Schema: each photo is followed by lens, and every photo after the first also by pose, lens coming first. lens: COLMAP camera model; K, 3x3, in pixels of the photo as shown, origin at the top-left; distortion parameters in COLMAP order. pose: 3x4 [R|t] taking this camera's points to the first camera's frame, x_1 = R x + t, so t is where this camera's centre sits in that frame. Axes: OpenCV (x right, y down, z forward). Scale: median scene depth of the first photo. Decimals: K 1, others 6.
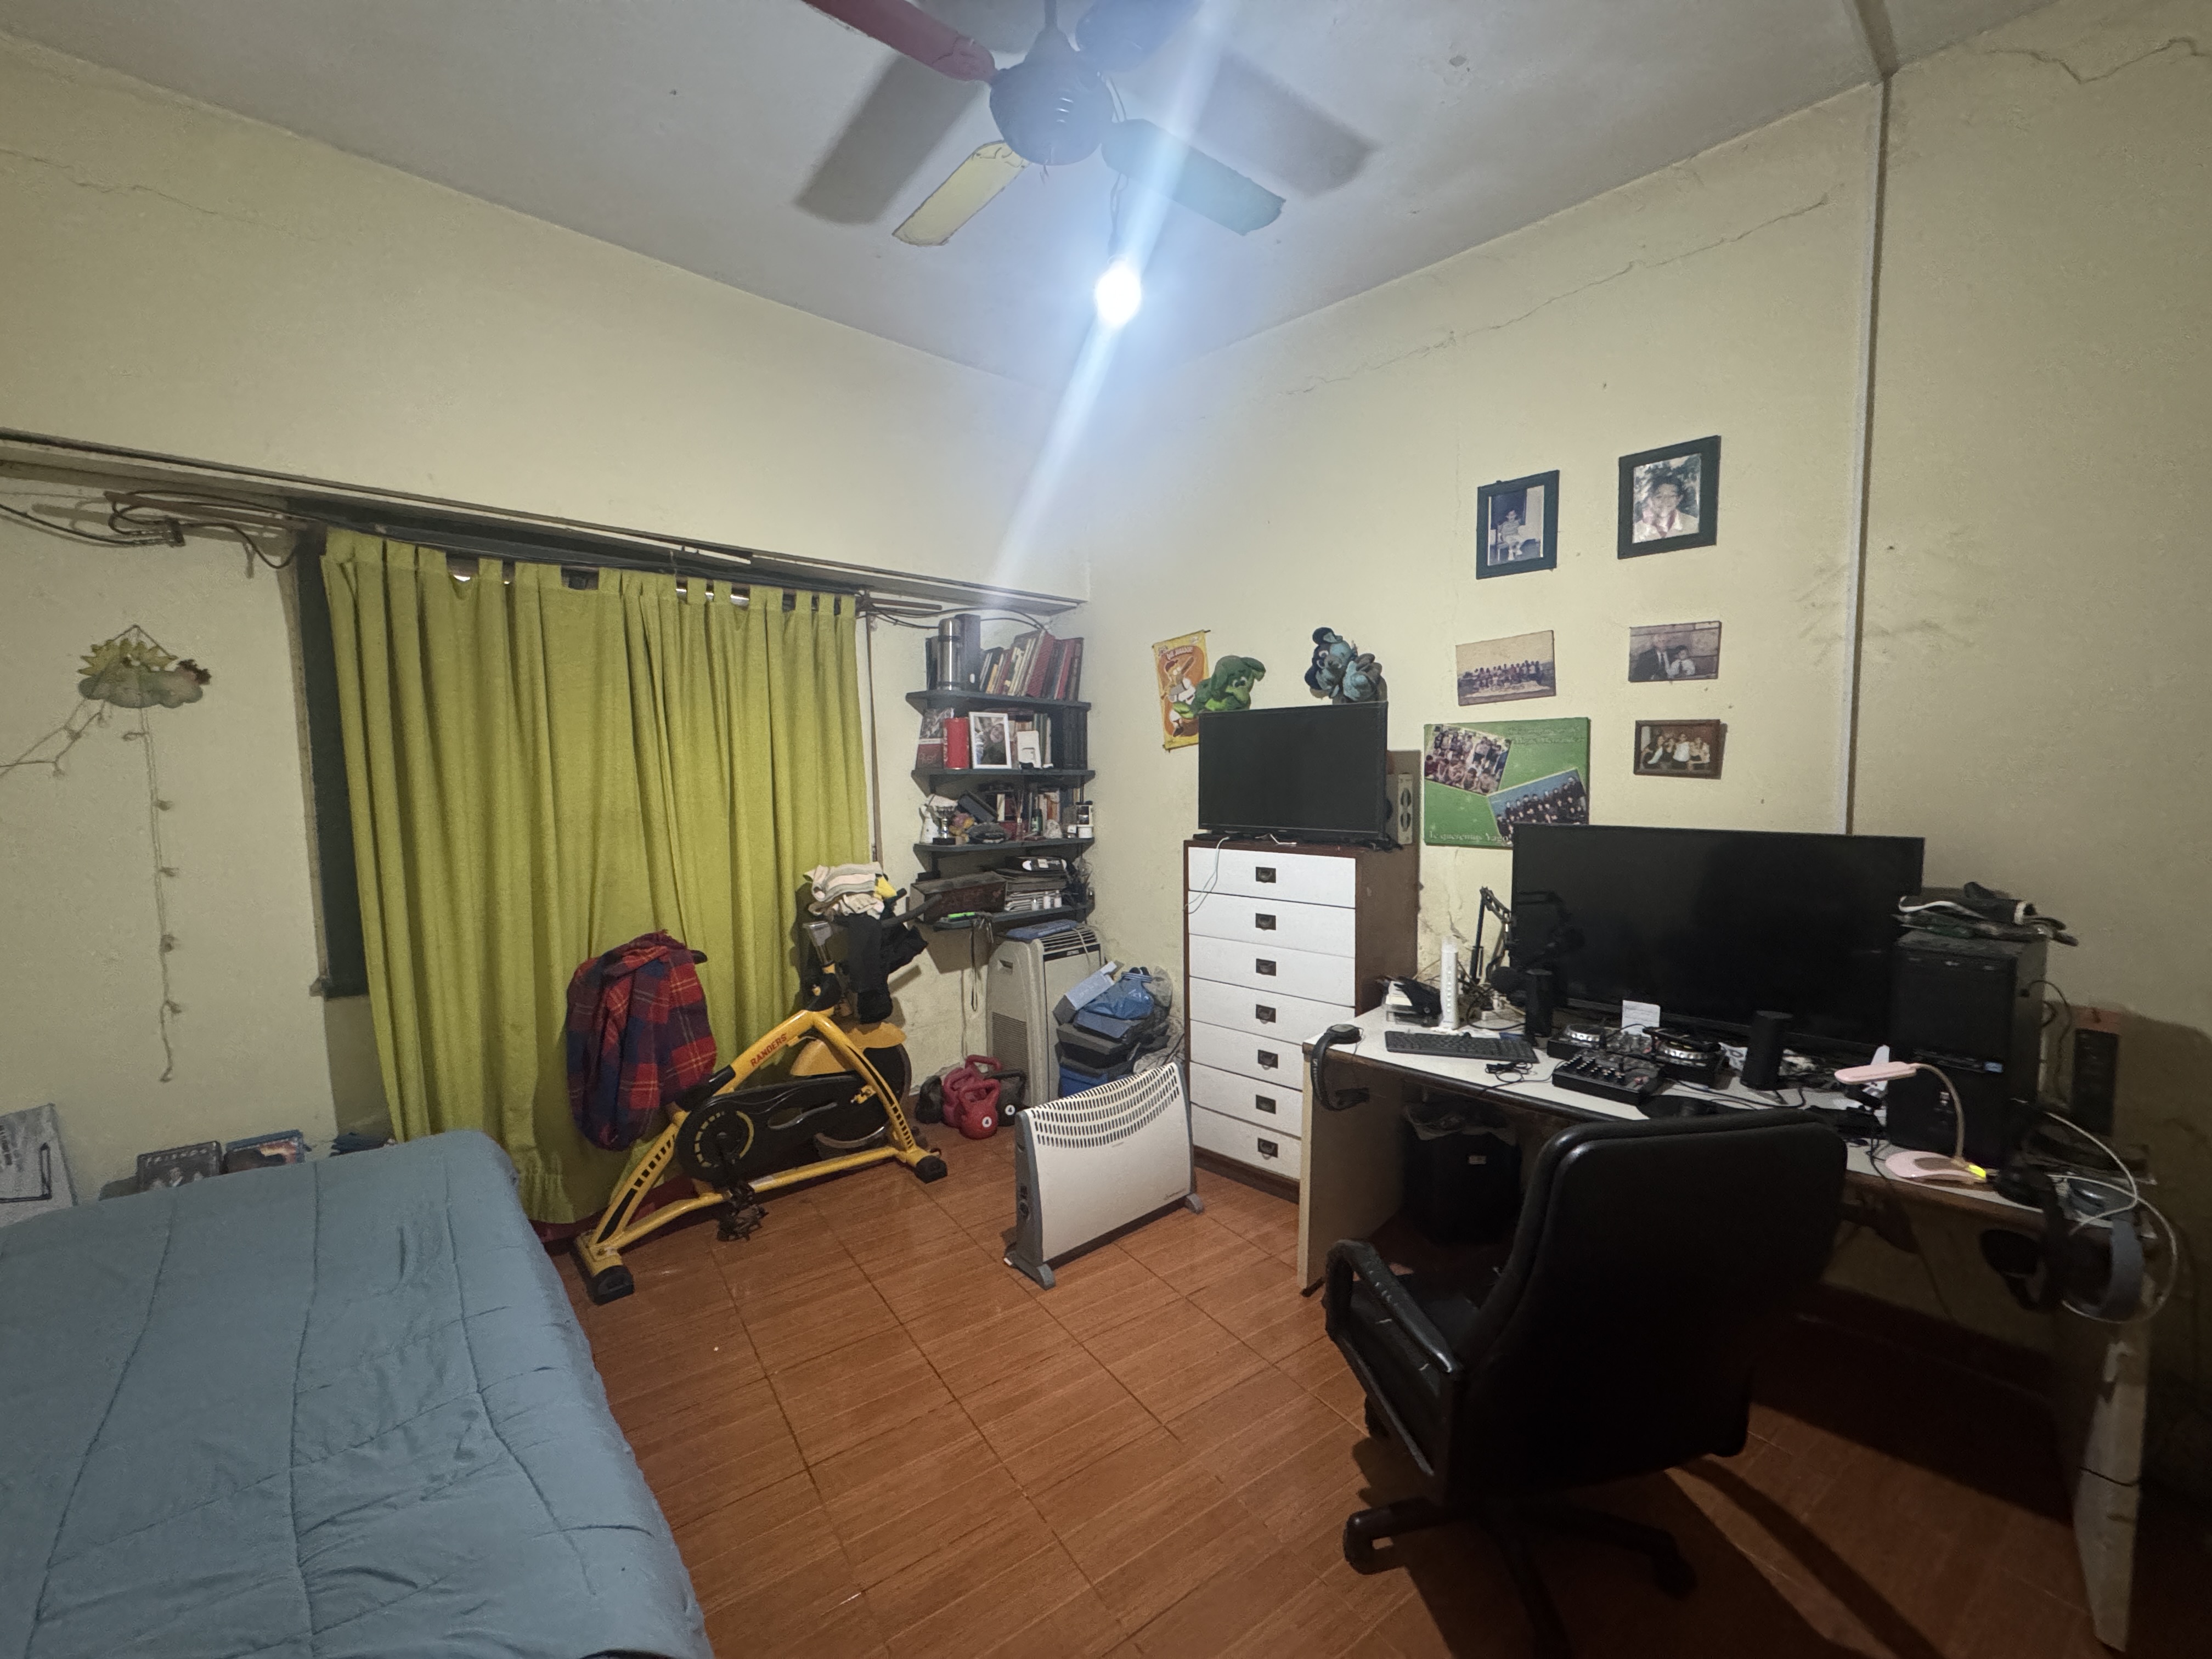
lens RADIAL K [[881.9, 0, 1111.8], [0, 881.9, 838.4], [0, 0, 1]] dist [-0.005635, 0.001034]
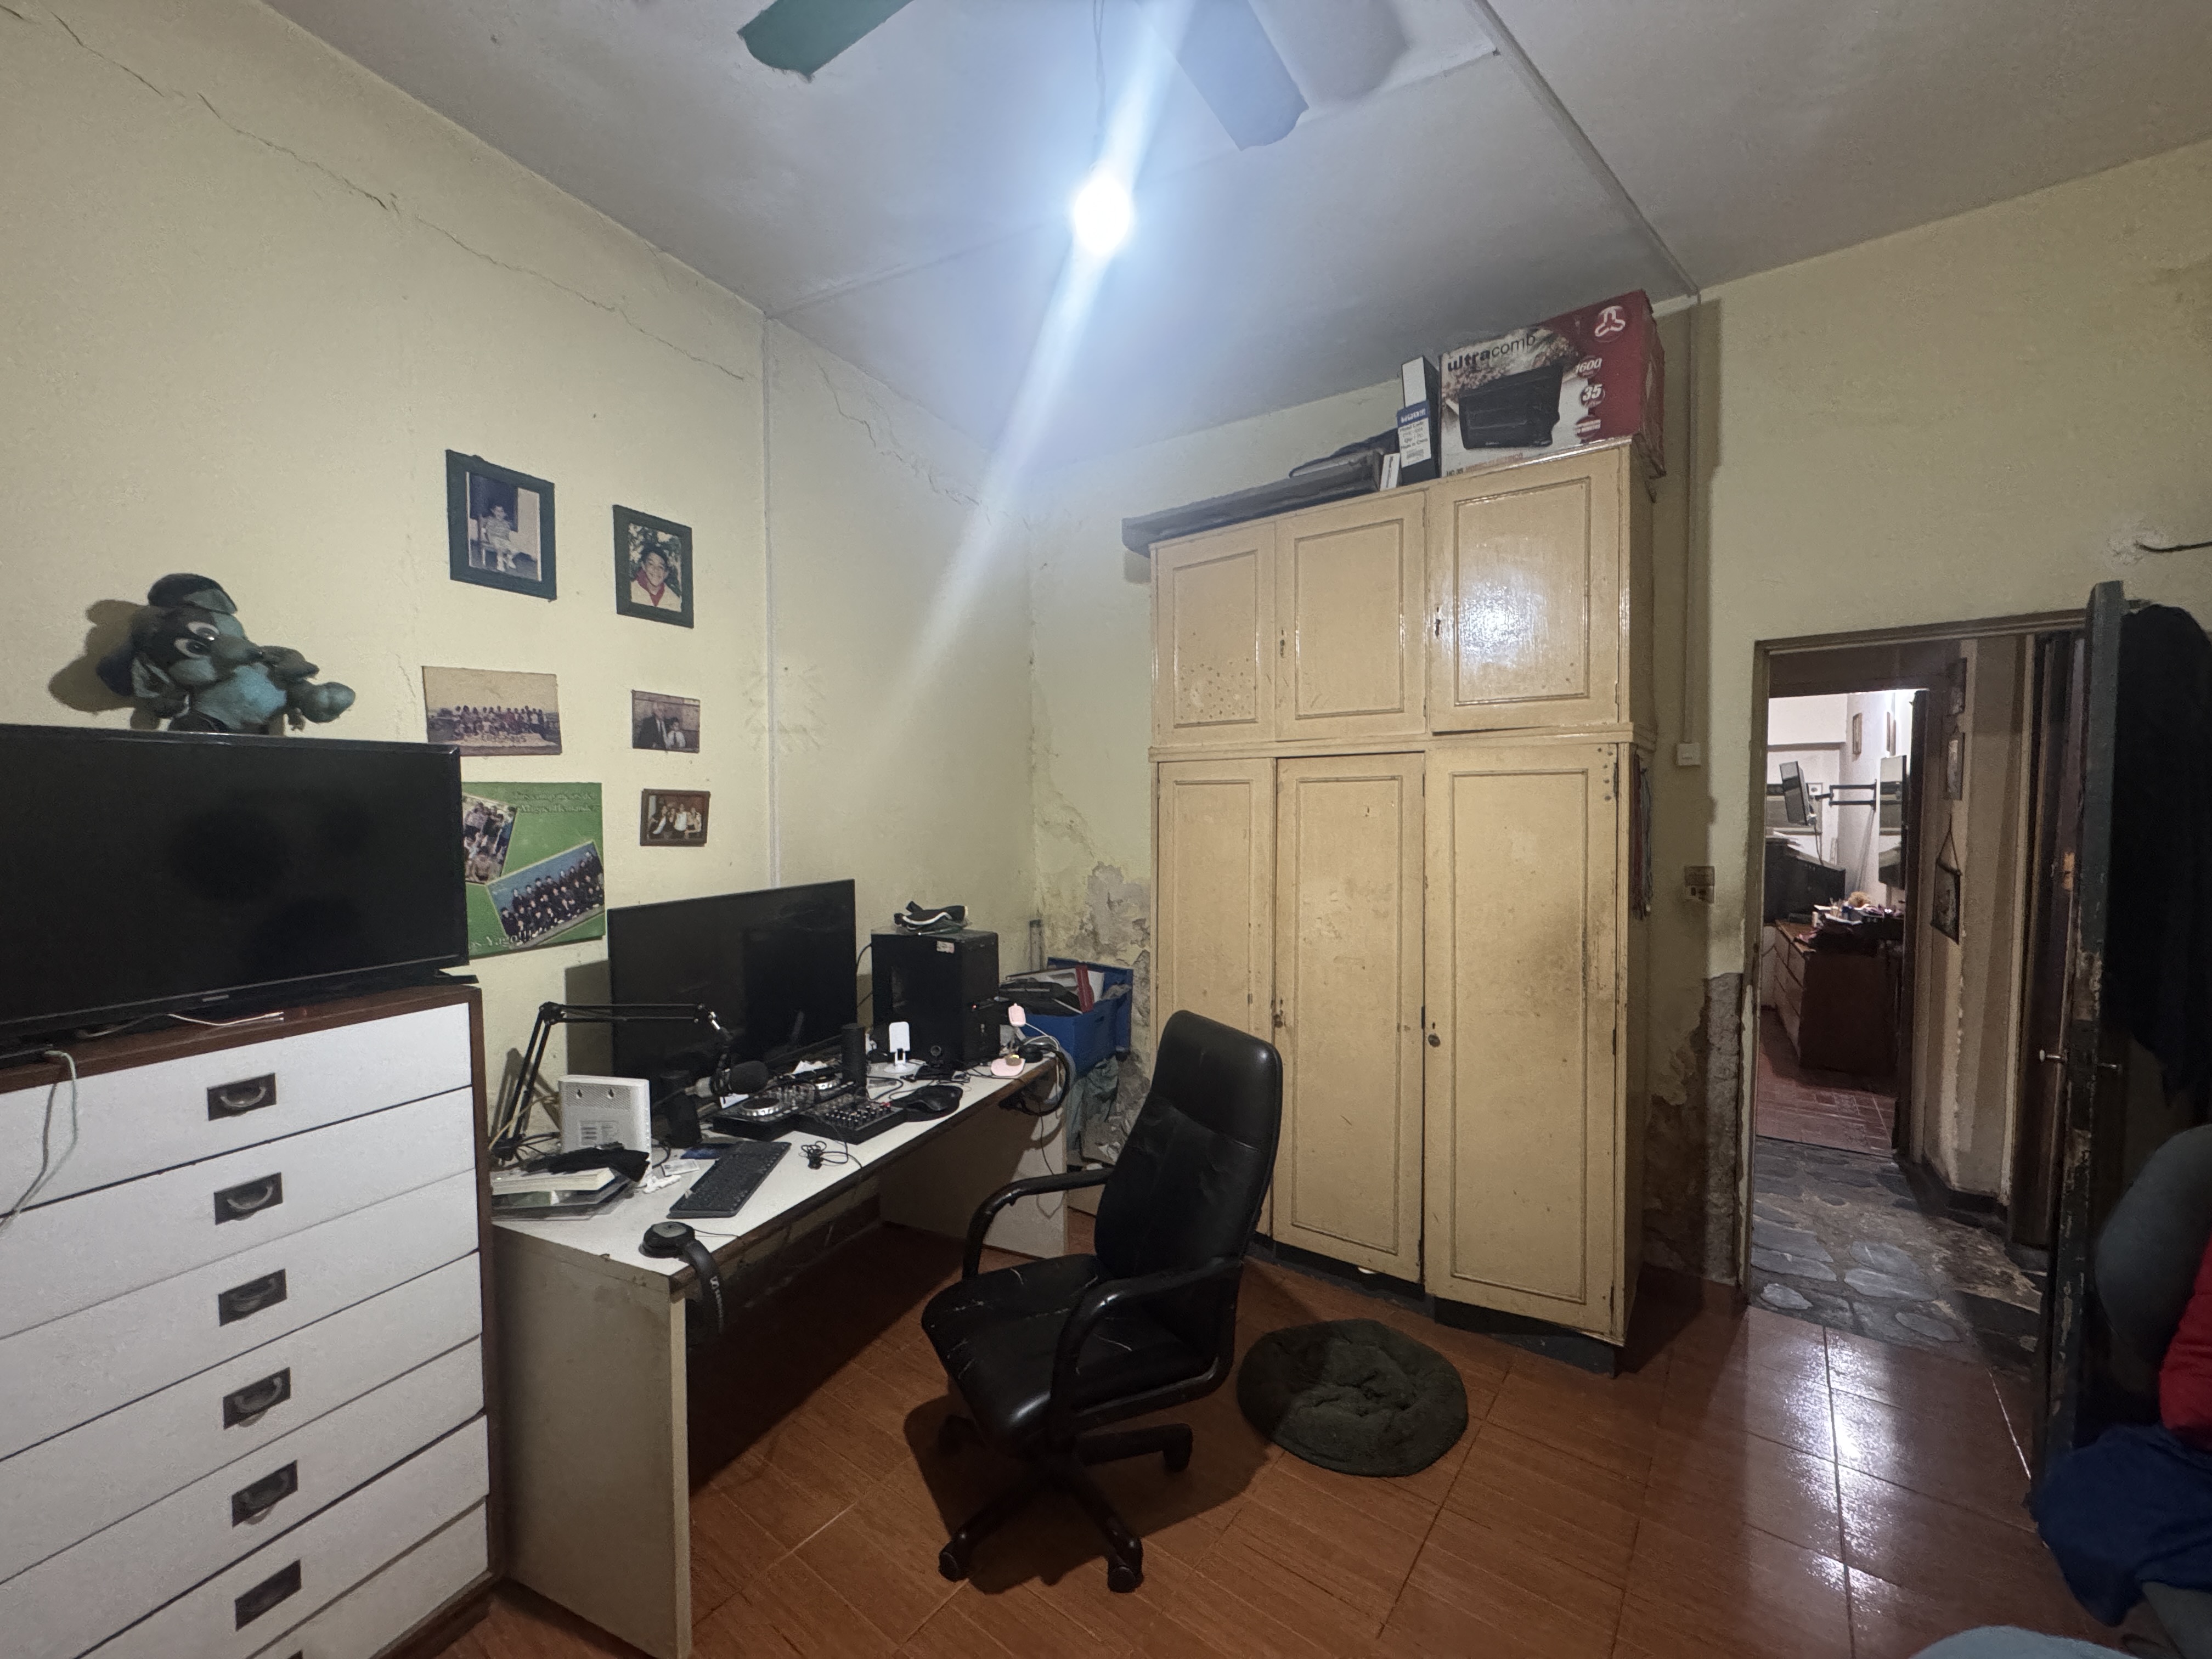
lens RADIAL K [[881.9, 0, 1105.7], [0, 881.9, 831.6], [0, 0, 1]] dist [-0.005635, 0.001034]
pose [[-0.303653, -0.019411, 0.952585, -0.440057], [0.094588, 0.994239, 0.050411, -0.085152], [-0.948076, 0.105411, -0.300067, 0.782361]]
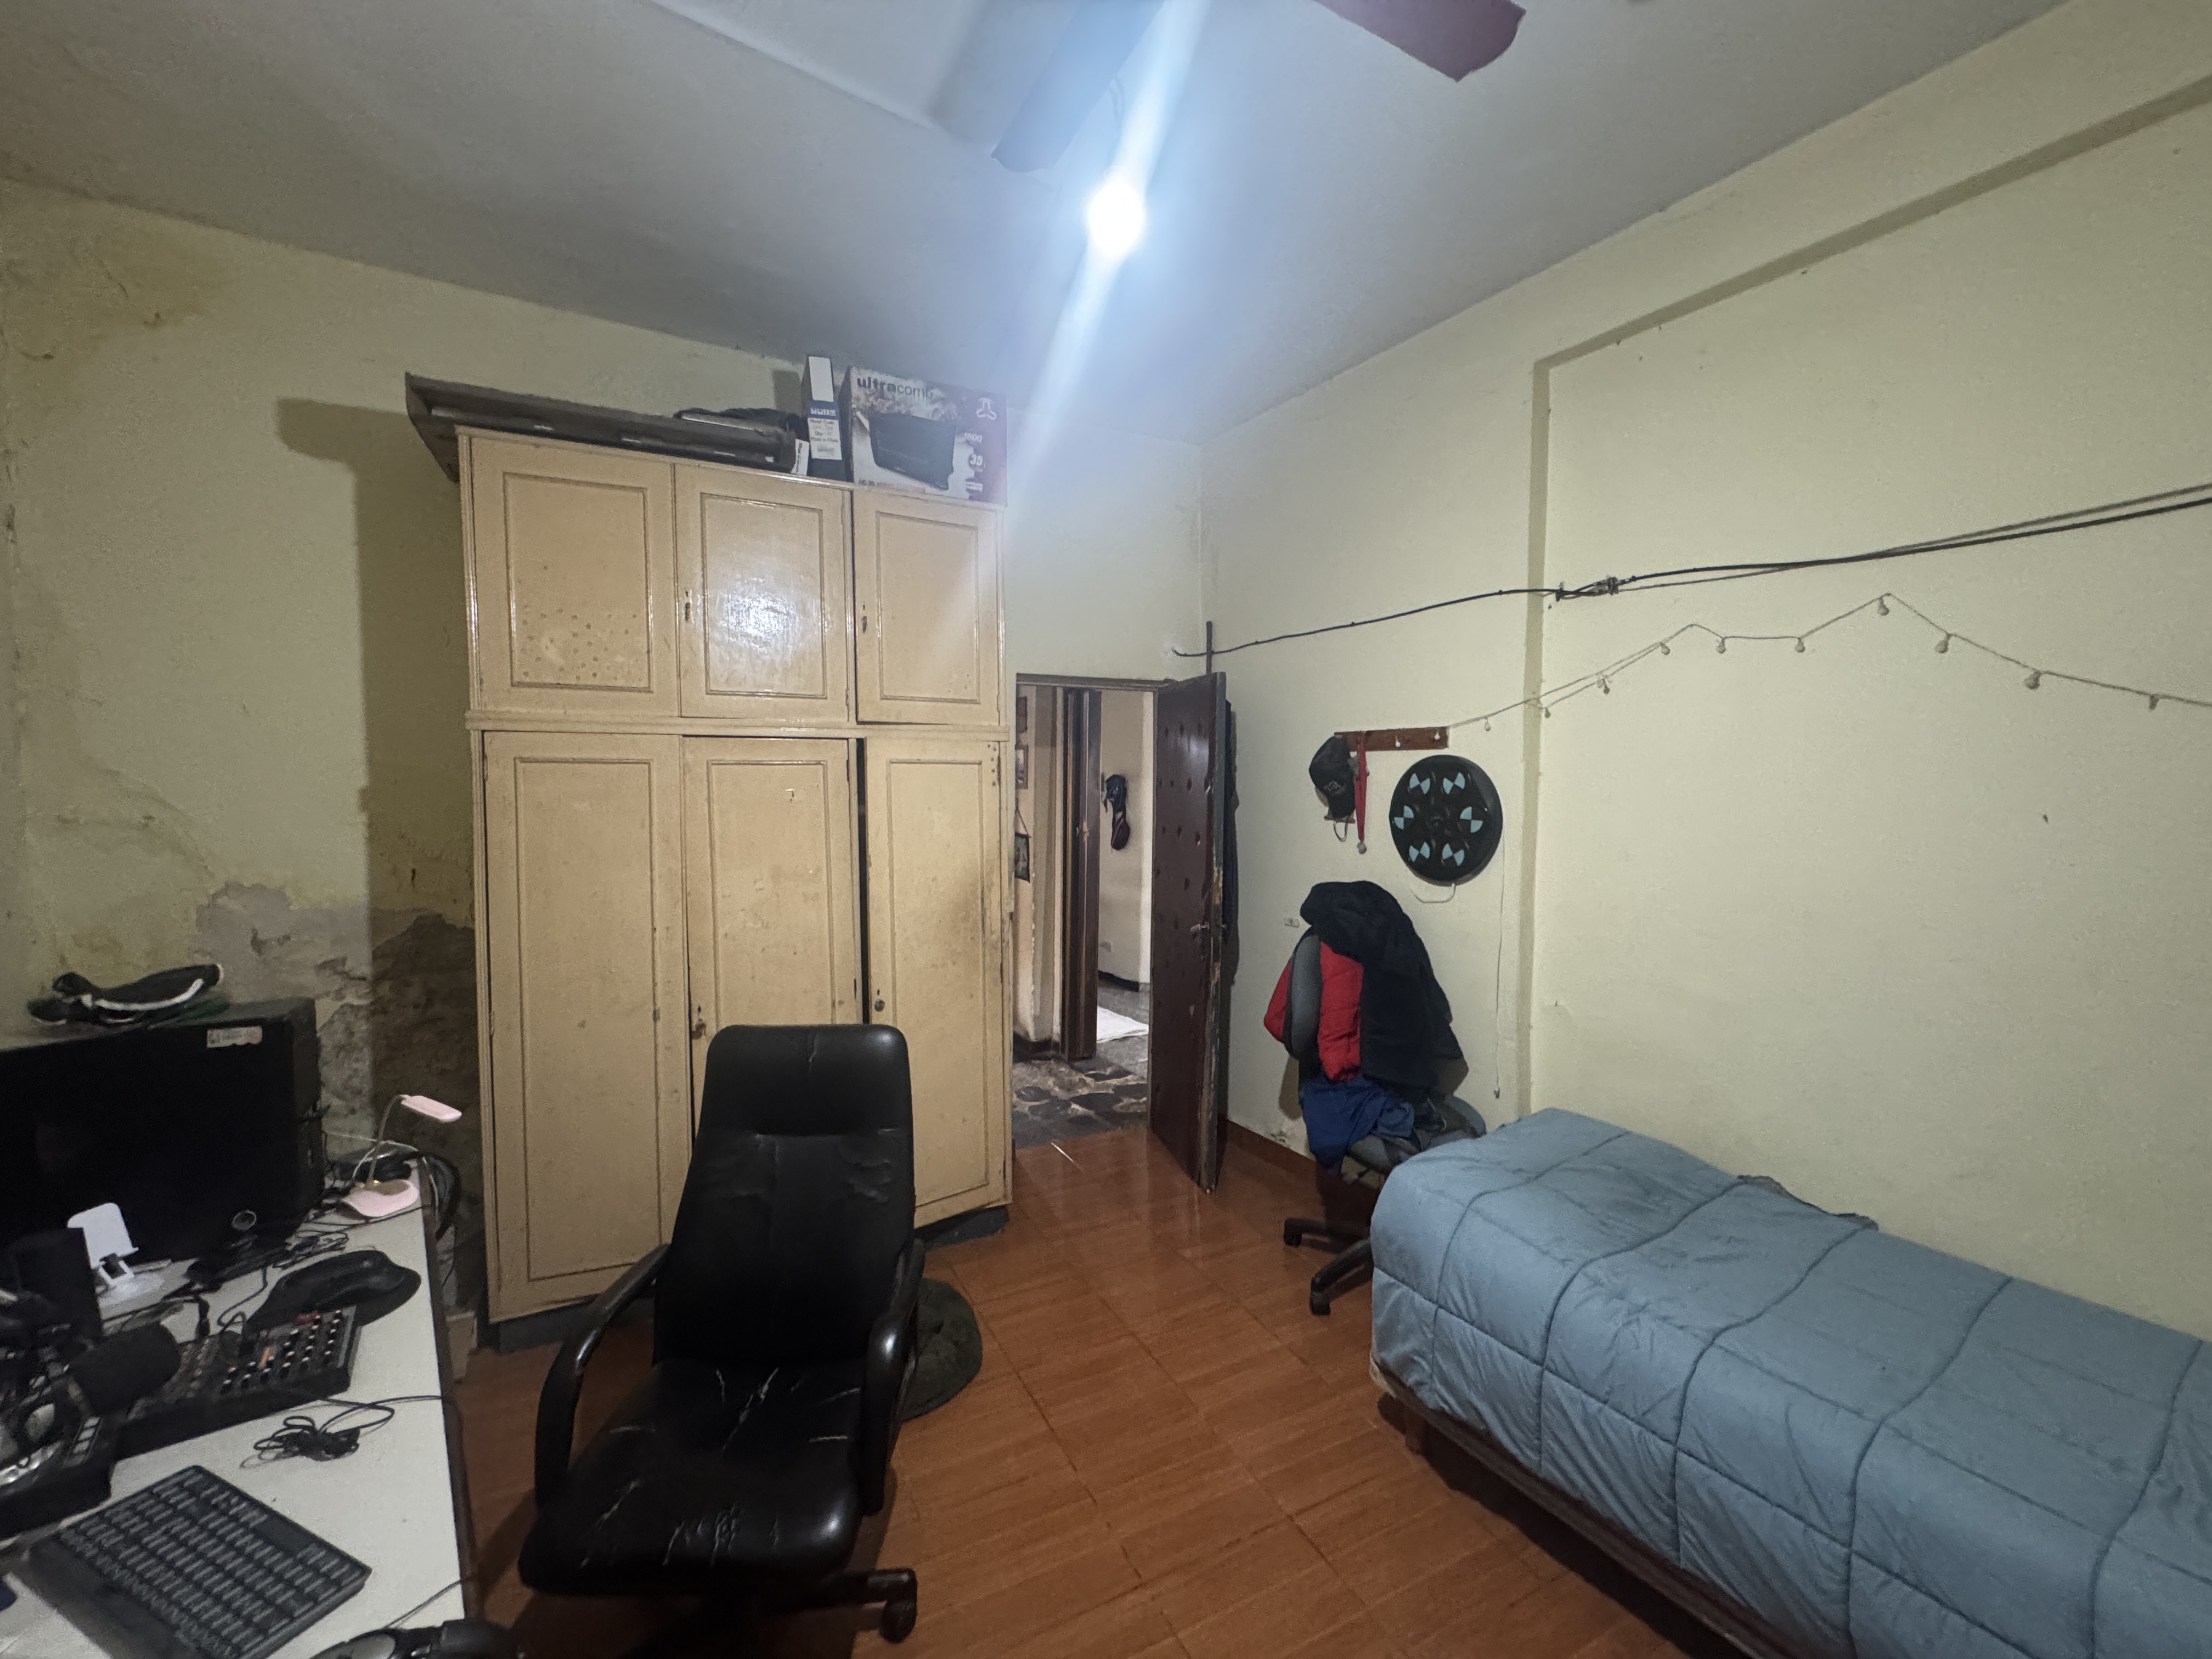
lens RADIAL K [[881.9, 0, 1100.0], [0, 881.9, 831.8], [0, 0, 1]] dist [-0.005635, 0.001034]
pose [[-0.989392, 0.006120, 0.145143, -0.058271], [0.025780, 0.990651, 0.133963, -0.113109], [-0.142966, 0.136283, -0.980300, 1.128896]]
